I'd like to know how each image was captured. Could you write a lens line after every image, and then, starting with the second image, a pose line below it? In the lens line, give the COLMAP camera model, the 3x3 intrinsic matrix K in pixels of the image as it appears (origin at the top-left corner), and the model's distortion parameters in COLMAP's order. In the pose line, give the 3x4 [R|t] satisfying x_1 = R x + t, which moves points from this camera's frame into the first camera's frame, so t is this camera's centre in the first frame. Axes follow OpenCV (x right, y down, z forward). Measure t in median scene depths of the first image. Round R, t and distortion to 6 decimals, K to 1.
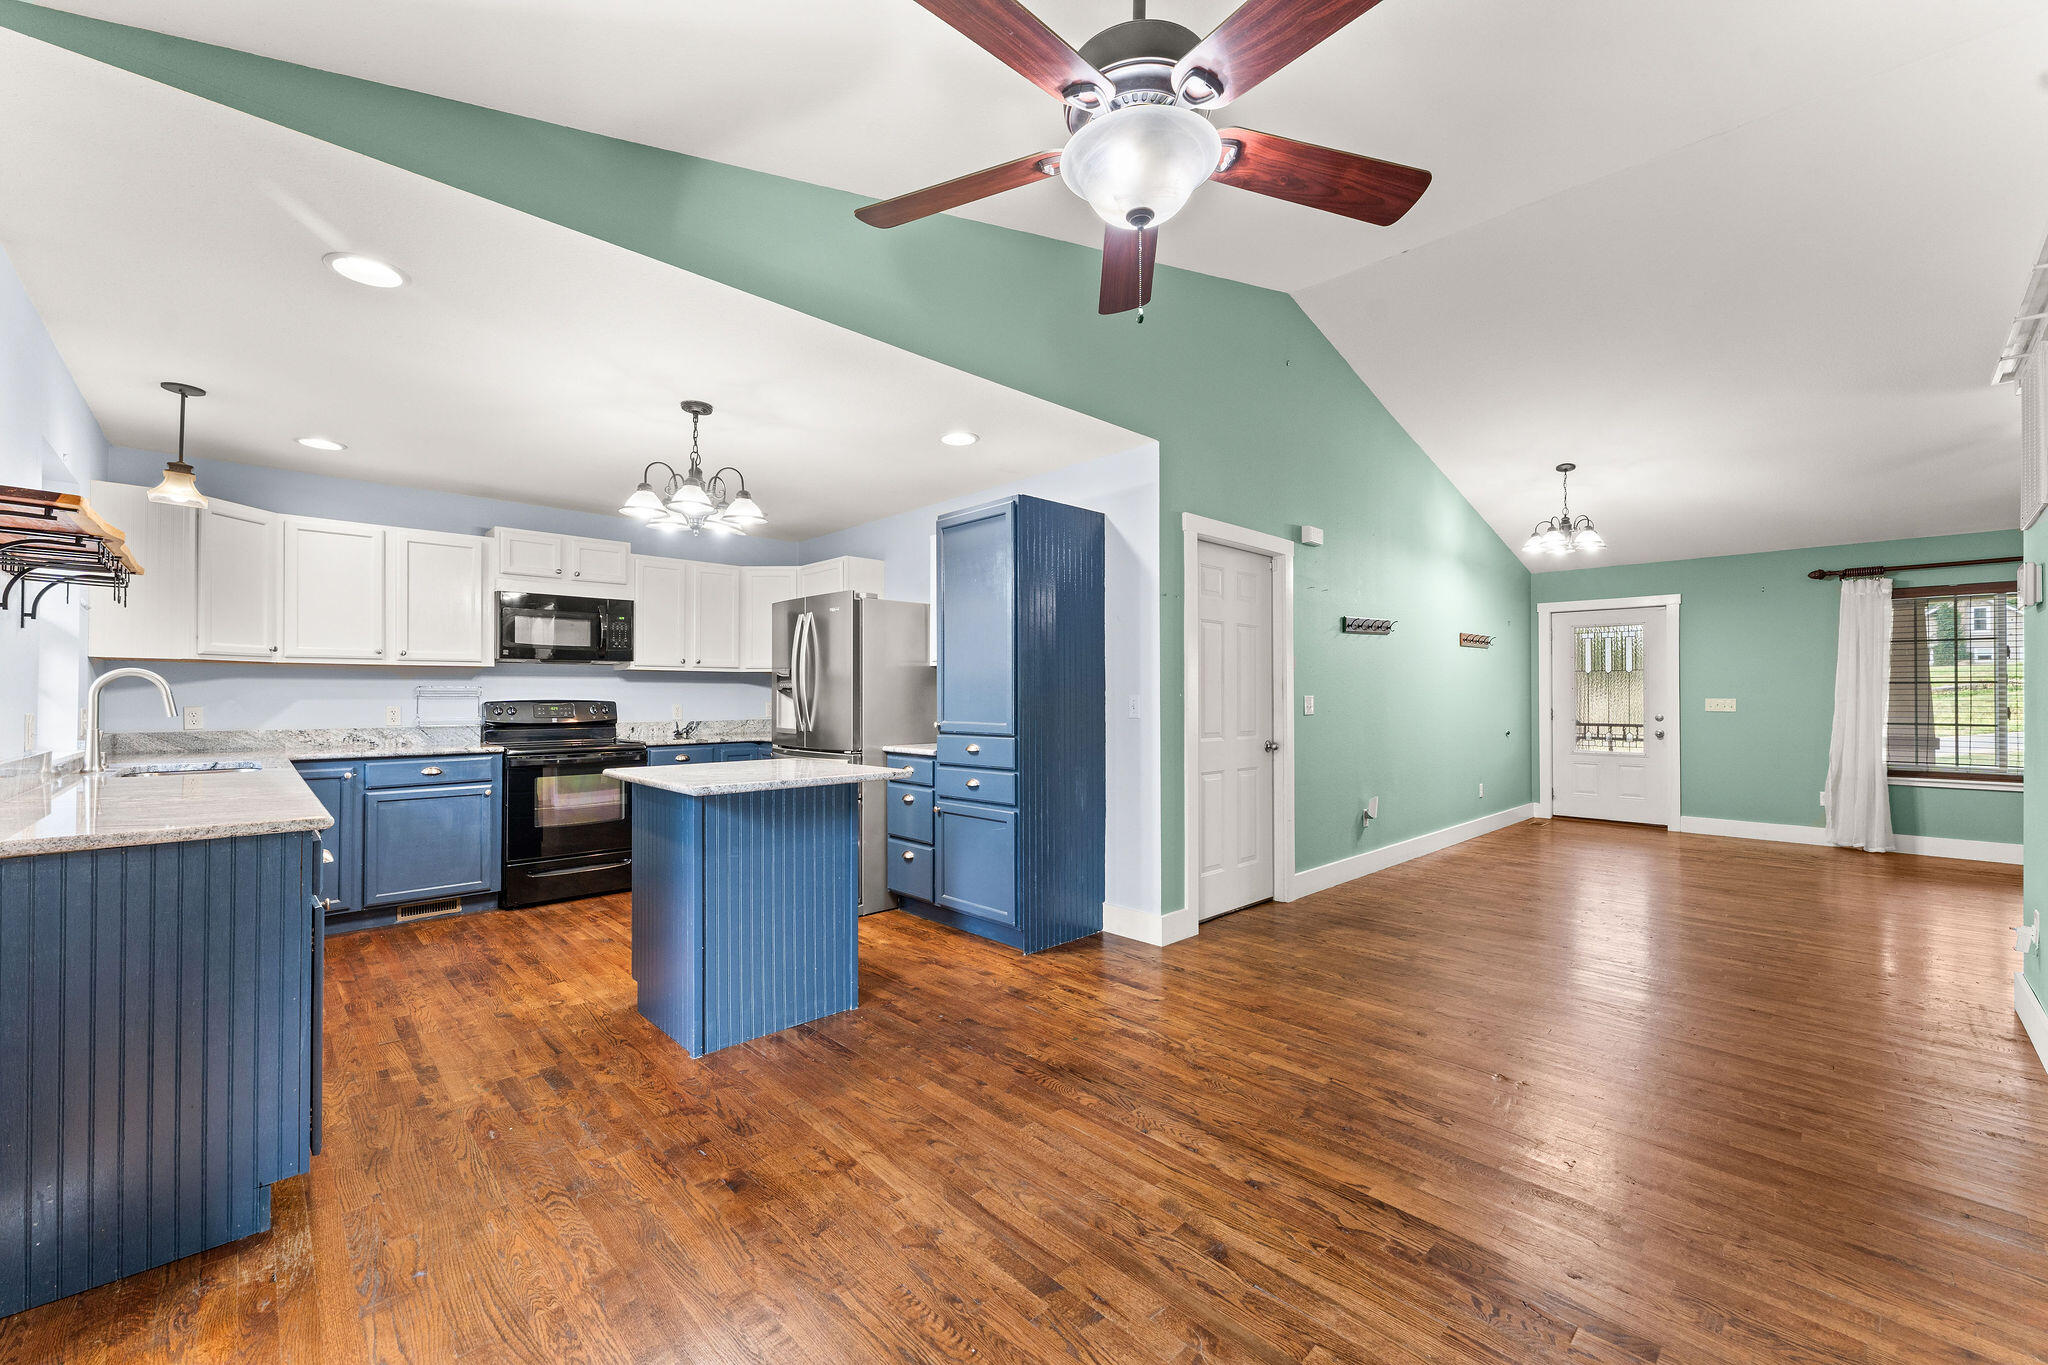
lens RADIAL K [[816.0, 0, 1020.4], [0, 816.0, 684.6], [0, 0, 1]] dist [0.003304, -0.000115]
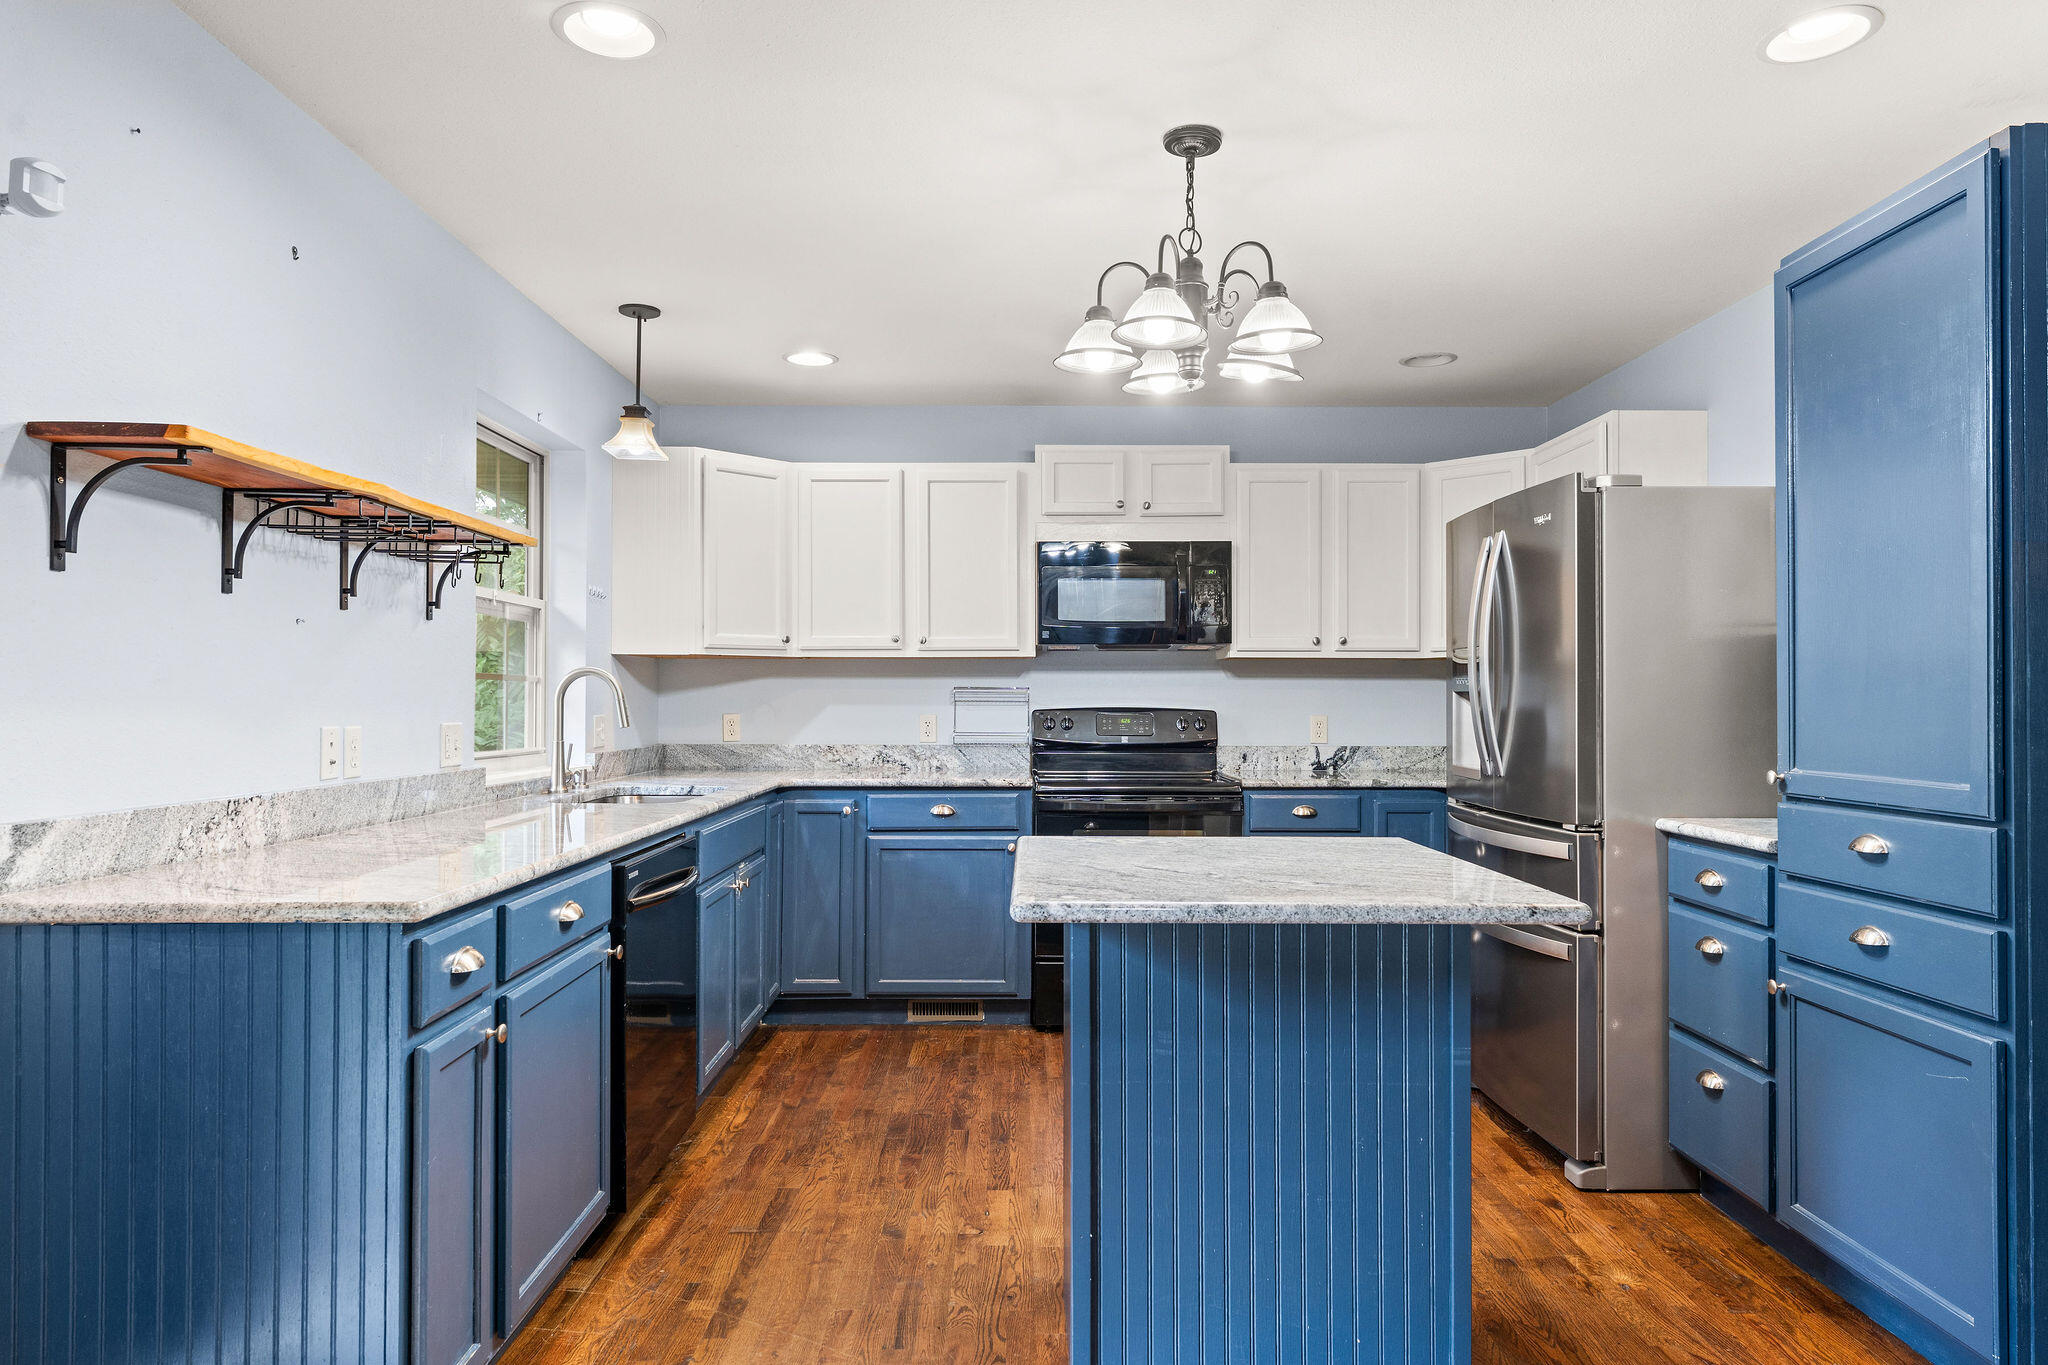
lens RADIAL K [[1251.2, 0, 1024.1], [0, 1251.2, 691.2], [0, 0, 1]] dist [0.005290, -0.001371]
pose [[0.721608, -0.001945, -0.692299, 0.058129], [0.007118, 0.999964, 0.004611, 0.001177], [0.692265, -0.008256, 0.721596, 0.294982]]
